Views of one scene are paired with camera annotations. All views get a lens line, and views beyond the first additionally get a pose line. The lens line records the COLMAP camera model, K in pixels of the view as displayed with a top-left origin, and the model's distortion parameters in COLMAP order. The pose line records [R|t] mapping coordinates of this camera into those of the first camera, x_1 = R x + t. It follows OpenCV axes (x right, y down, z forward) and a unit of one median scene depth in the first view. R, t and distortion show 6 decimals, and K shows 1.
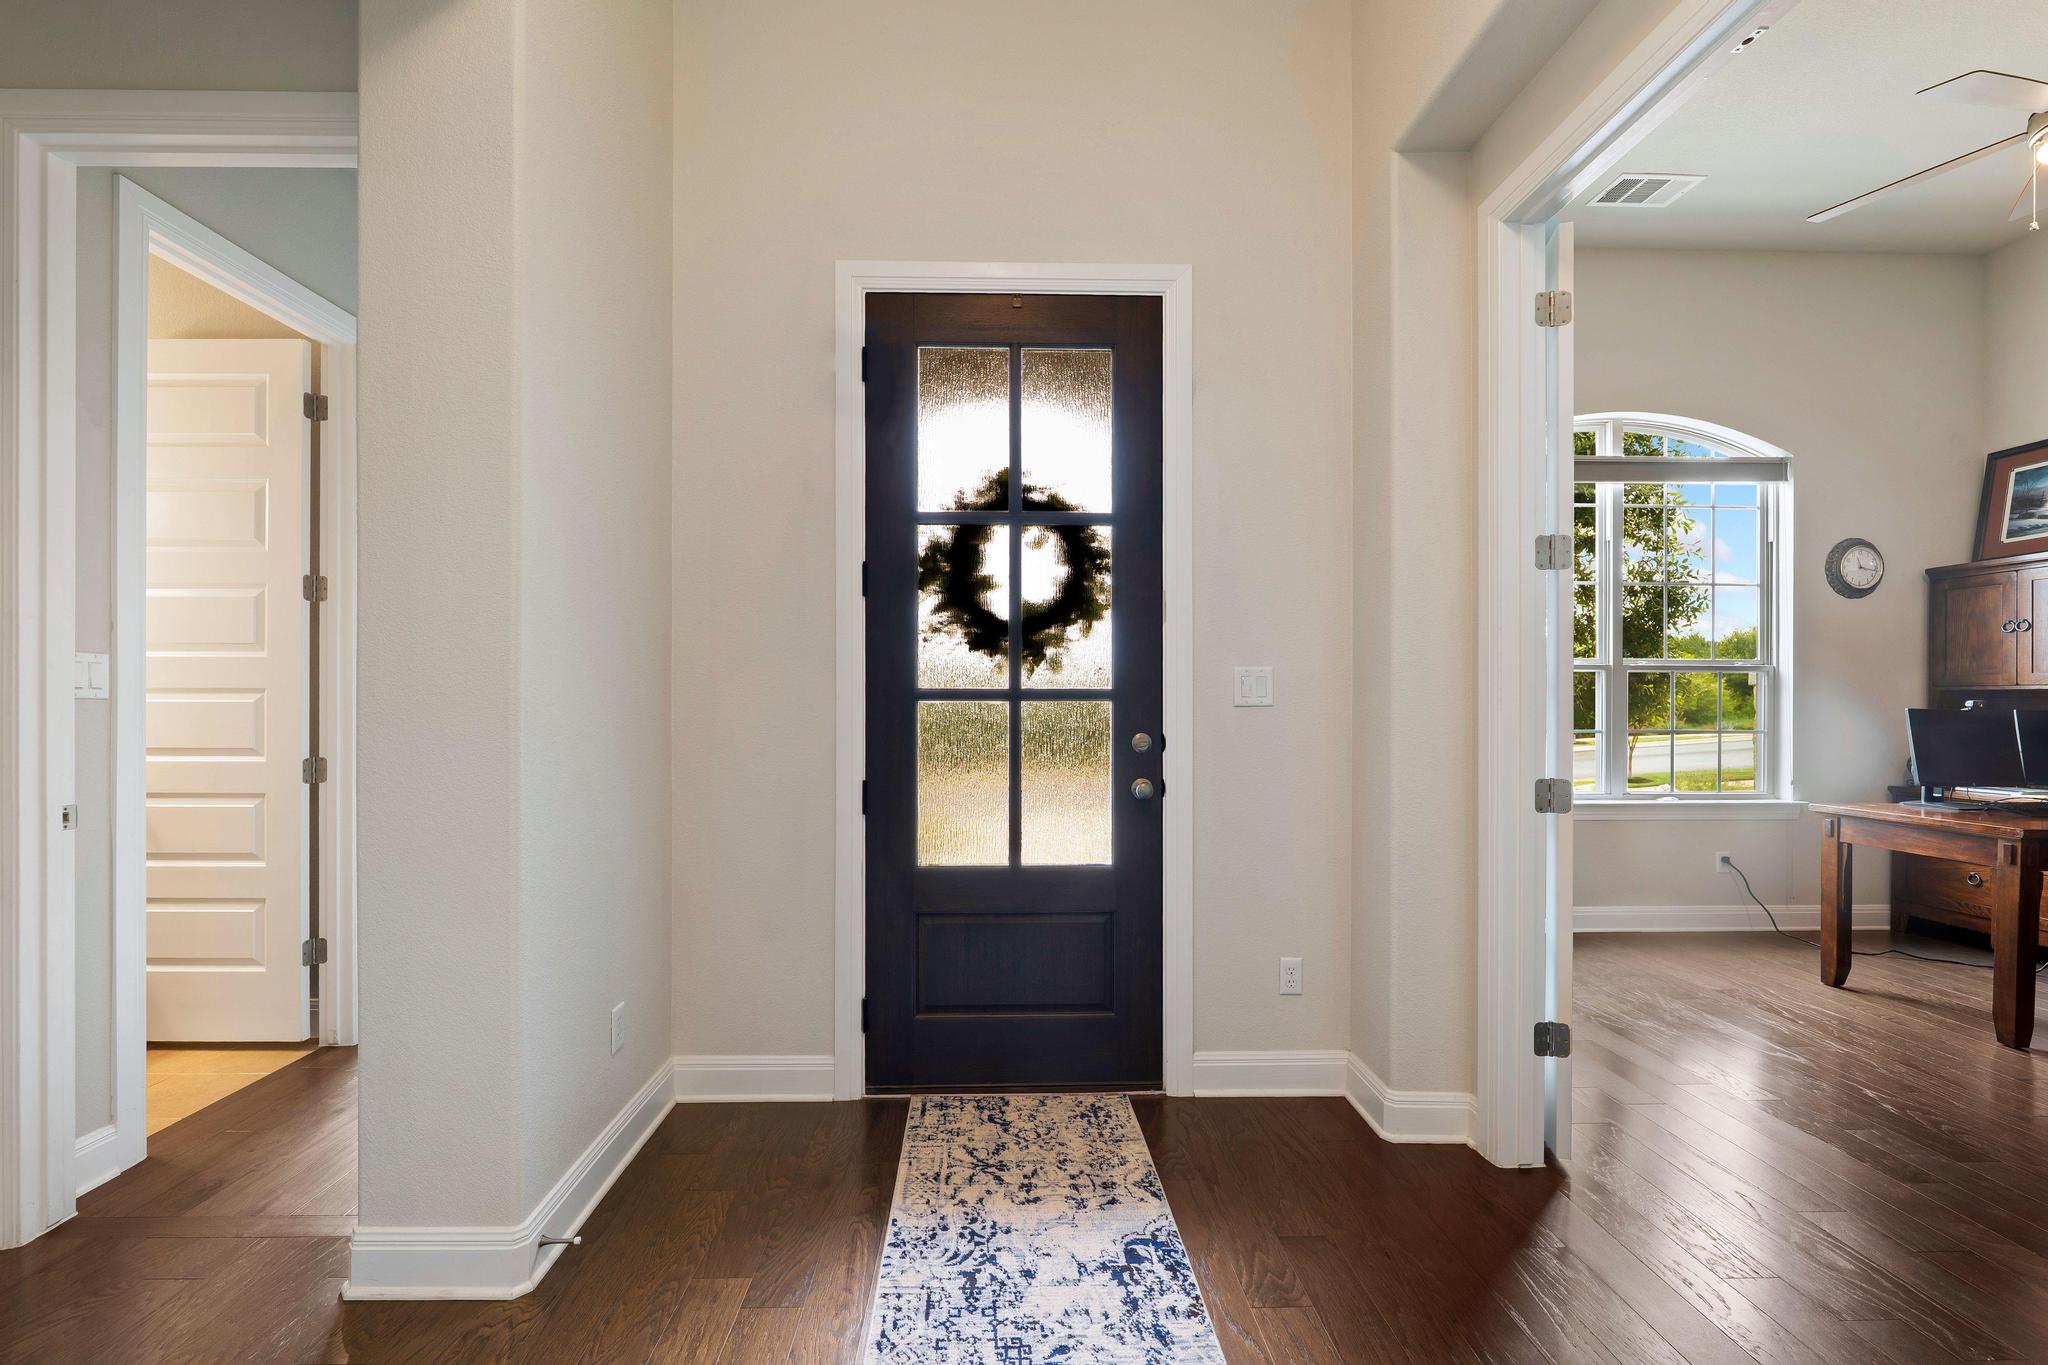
lens RADIAL K [[833.0, 0, 1017.8], [0, 833.0, 703.4], [0, 0, 1]] dist [-0.002685, 0.000059]
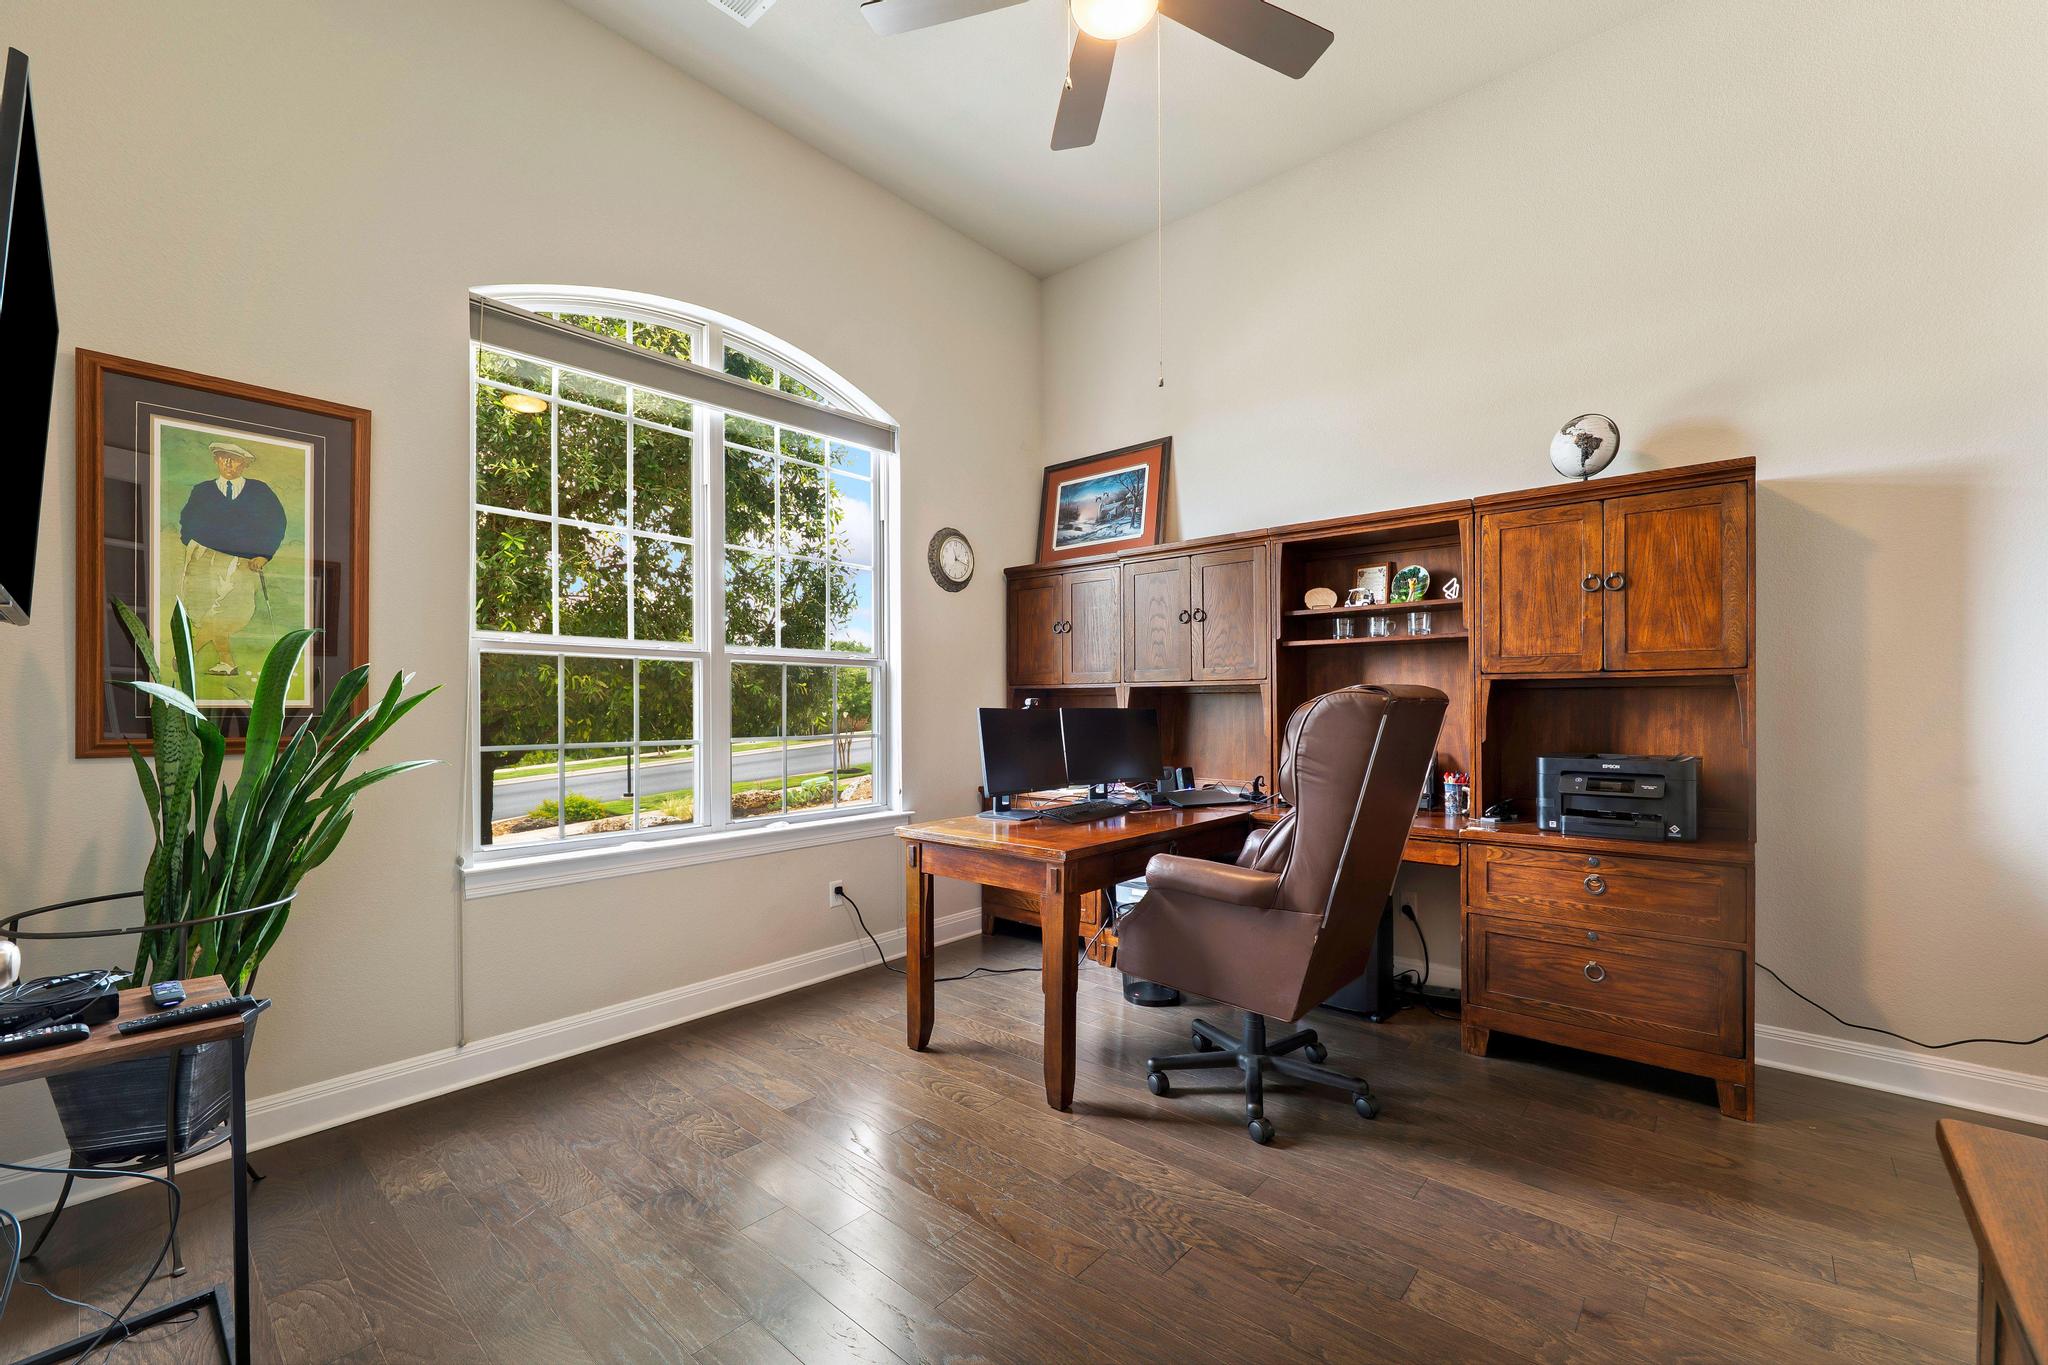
lens RADIAL K [[833.0, 0, 1017.8], [0, 833.0, 703.4], [0, 0, 1]] dist [-0.002685, 0.000059]
pose [[0.683640, -0.006011, 0.729794, 0.365635], [0.006982, 0.999974, 0.001697, 0.000228], [-0.729786, 0.003935, 0.683665, 0.296927]]
